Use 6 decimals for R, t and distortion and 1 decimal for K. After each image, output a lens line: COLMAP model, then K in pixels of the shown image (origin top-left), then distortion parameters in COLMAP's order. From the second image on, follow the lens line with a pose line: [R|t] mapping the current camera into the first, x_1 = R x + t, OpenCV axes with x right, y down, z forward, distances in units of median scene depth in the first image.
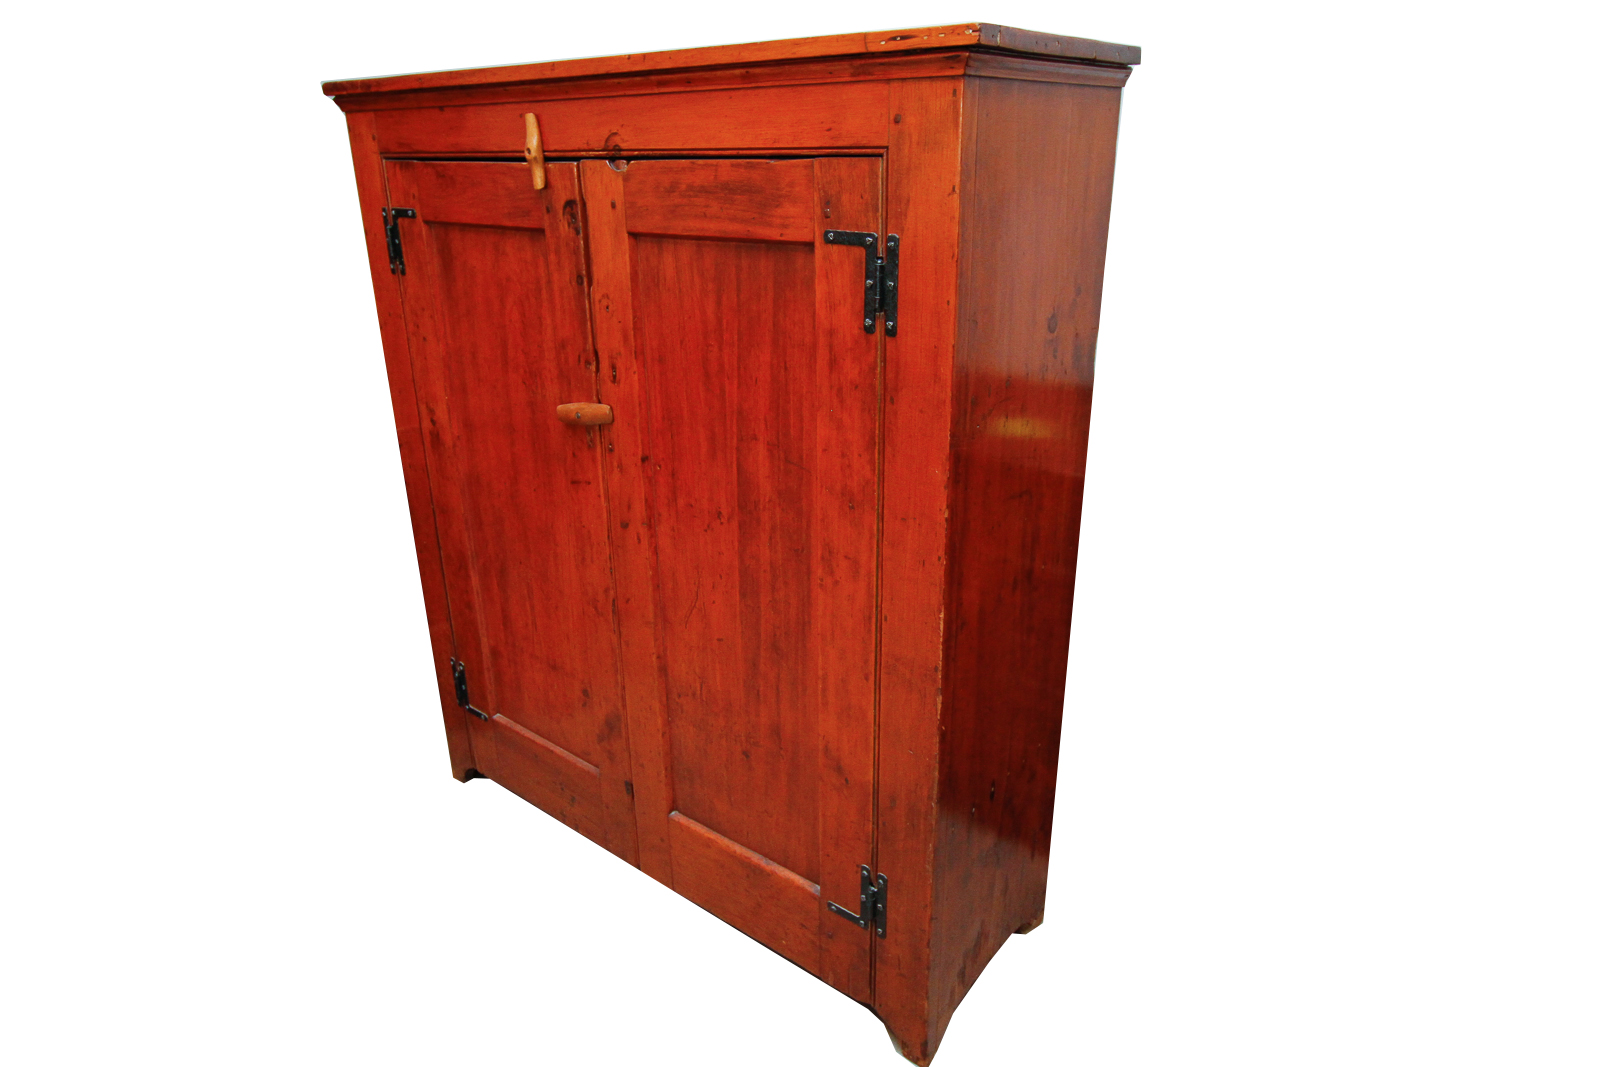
lens RADIAL K [[987.7, 0, 795.9], [0, 987.7, 530.8], [0, 0, 1]] dist [-0.001628, -0.000222]
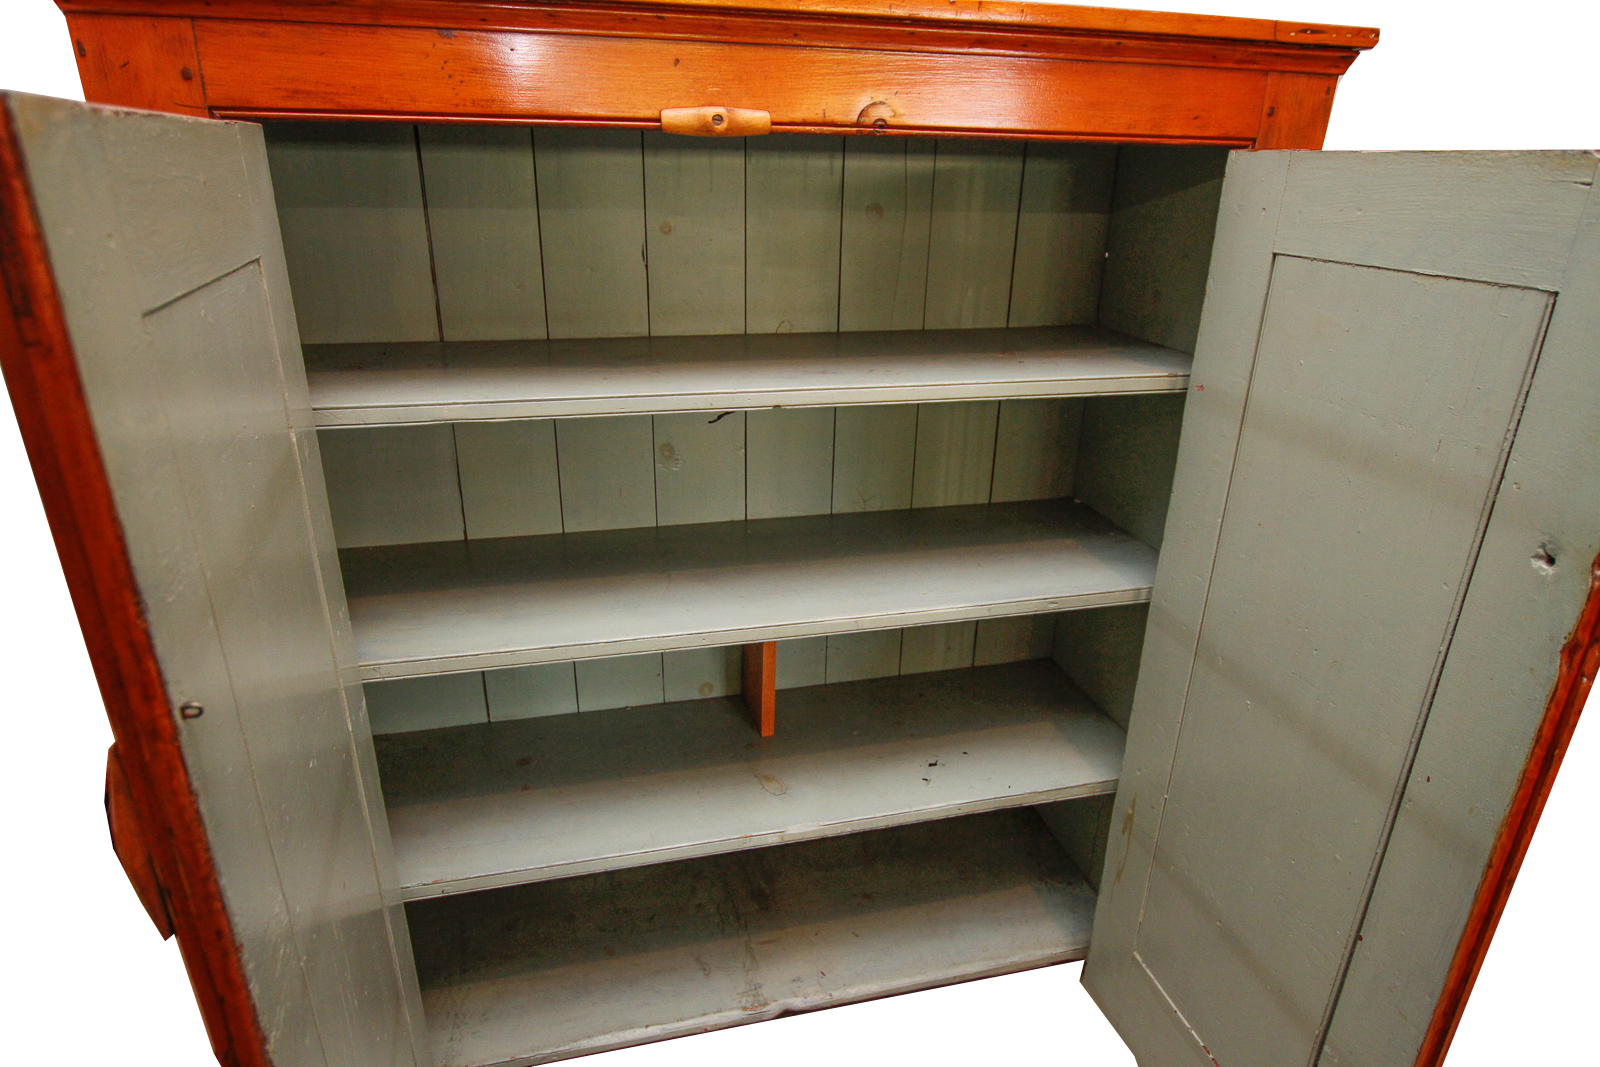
lens RADIAL K [[962.8, 0, 799.7], [0, 962.8, 533.6], [0, 0, 1]] dist [-0.010310, -0.001397]
pose [[0.613688, -0.278080, 0.738958, -1.009340], [0.253280, 0.955797, 0.149336, -0.272017], [-0.747821, 0.095518, 0.656993, 0.752622]]
